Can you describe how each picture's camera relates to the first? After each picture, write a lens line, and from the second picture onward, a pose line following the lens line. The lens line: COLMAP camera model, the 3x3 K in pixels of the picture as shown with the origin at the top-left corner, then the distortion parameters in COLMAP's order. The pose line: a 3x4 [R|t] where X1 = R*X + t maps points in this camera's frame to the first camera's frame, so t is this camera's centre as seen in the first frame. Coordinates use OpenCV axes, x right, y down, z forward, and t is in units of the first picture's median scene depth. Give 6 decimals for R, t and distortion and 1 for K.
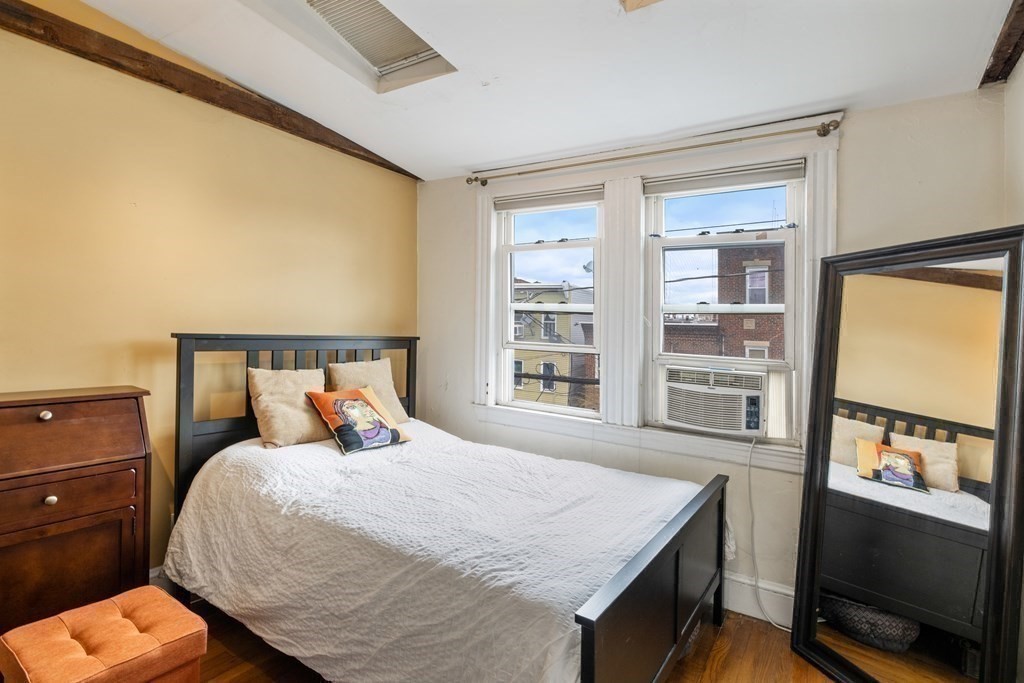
lens RADIAL K [[538.3, 0, 512.5], [0, 538.3, 341.0], [0, 0, 1]] dist [-0.003772, -0.000475]
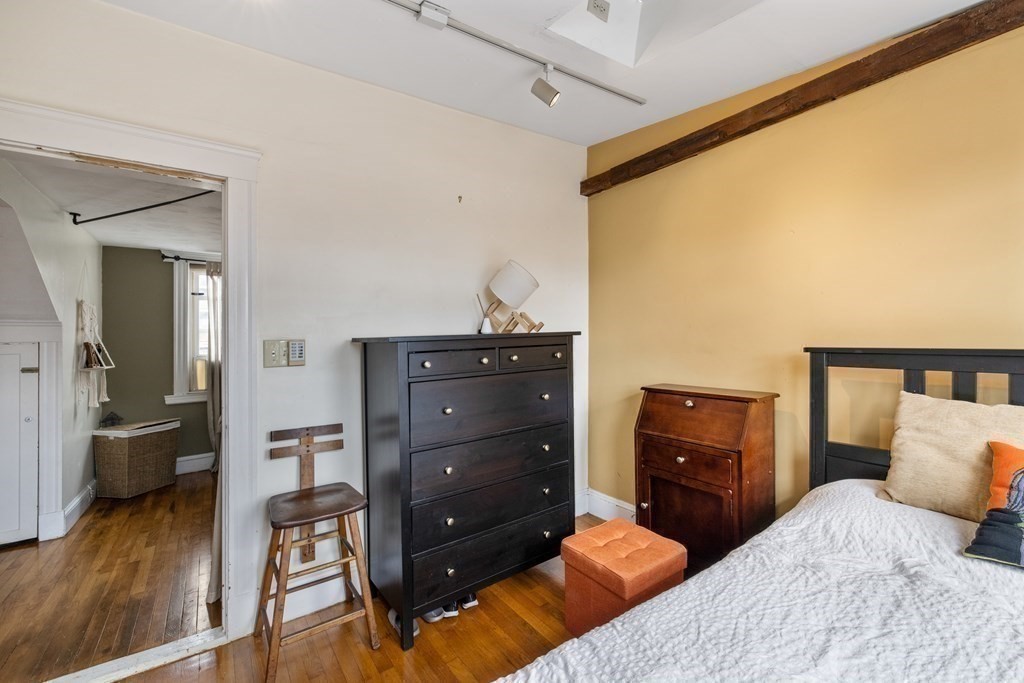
lens RADIAL K [[434.1, 0, 512.3], [0, 434.1, 344.5], [0, 0, 1]] dist [0.009357, 0.000427]
pose [[-0.378140, -0.010909, -0.925684, 0.351265], [-0.008146, 0.999931, -0.008456, -0.008457], [0.925713, 0.004343, -0.378203, 0.816578]]
